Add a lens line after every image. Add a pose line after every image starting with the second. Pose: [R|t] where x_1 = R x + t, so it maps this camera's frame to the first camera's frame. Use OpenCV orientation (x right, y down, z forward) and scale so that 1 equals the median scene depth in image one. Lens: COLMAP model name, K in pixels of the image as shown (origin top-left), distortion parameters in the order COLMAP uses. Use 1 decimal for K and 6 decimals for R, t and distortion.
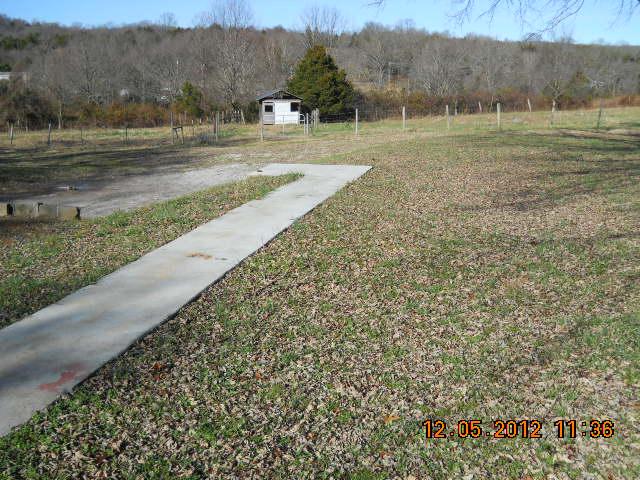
lens RADIAL K [[726.0, 0, 318.8], [0, 726.0, 240.8], [0, 0, 1]] dist [0.005970, 0.000000]
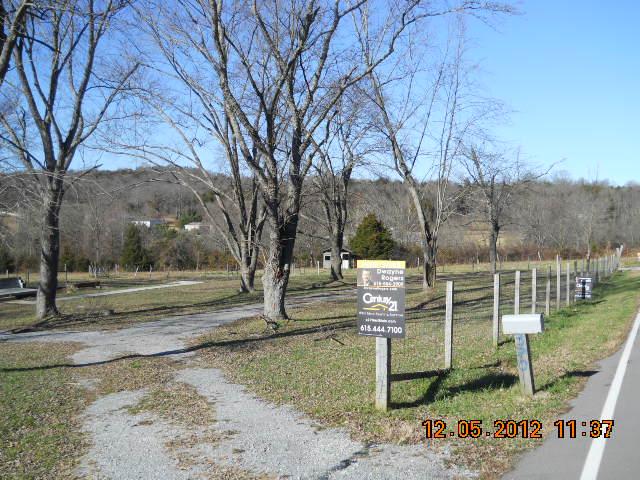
lens RADIAL K [[726.0, 0, 319.6], [0, 726.0, 241.4], [0, 0, 1]] dist [0.005970, 0.000000]
pose [[0.969397, 0.003653, -0.245470, 0.261152], [-0.050969, 0.981097, -0.186685, 0.056226], [0.240148, 0.193483, 0.951259, -0.383842]]
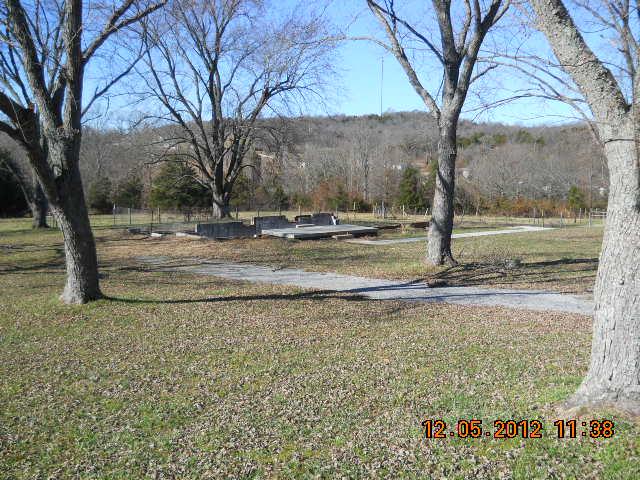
lens RADIAL K [[726.0, 0, 320.1], [0, 726.0, 239.2], [0, 0, 1]] dist [0.005970, 0.000000]
pose [[0.838394, 0.070368, -0.540503, 0.148069], [-0.138365, 0.986625, -0.086174, 0.052549], [0.527210, 0.147035, 0.836917, -0.315153]]
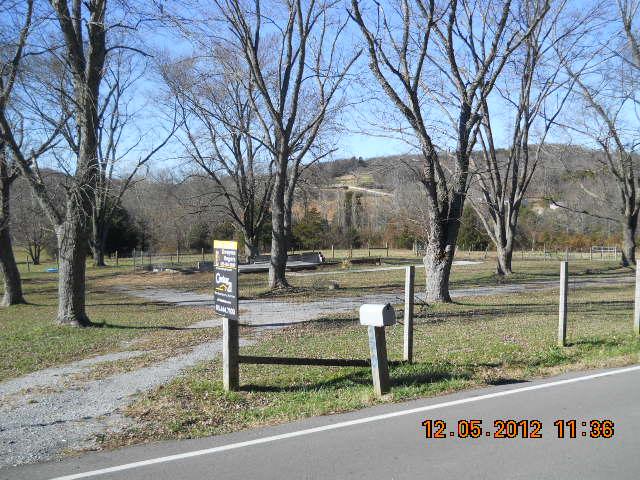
lens RADIAL K [[726.0, 0, 318.1], [0, 726.0, 239.0], [0, 0, 1]] dist [0.005970, 0.000000]
pose [[0.727136, 0.029617, -0.685854, 0.333354], [-0.145062, 0.983138, -0.111339, 0.047425], [0.670992, 0.180450, 0.719171, -0.343790]]
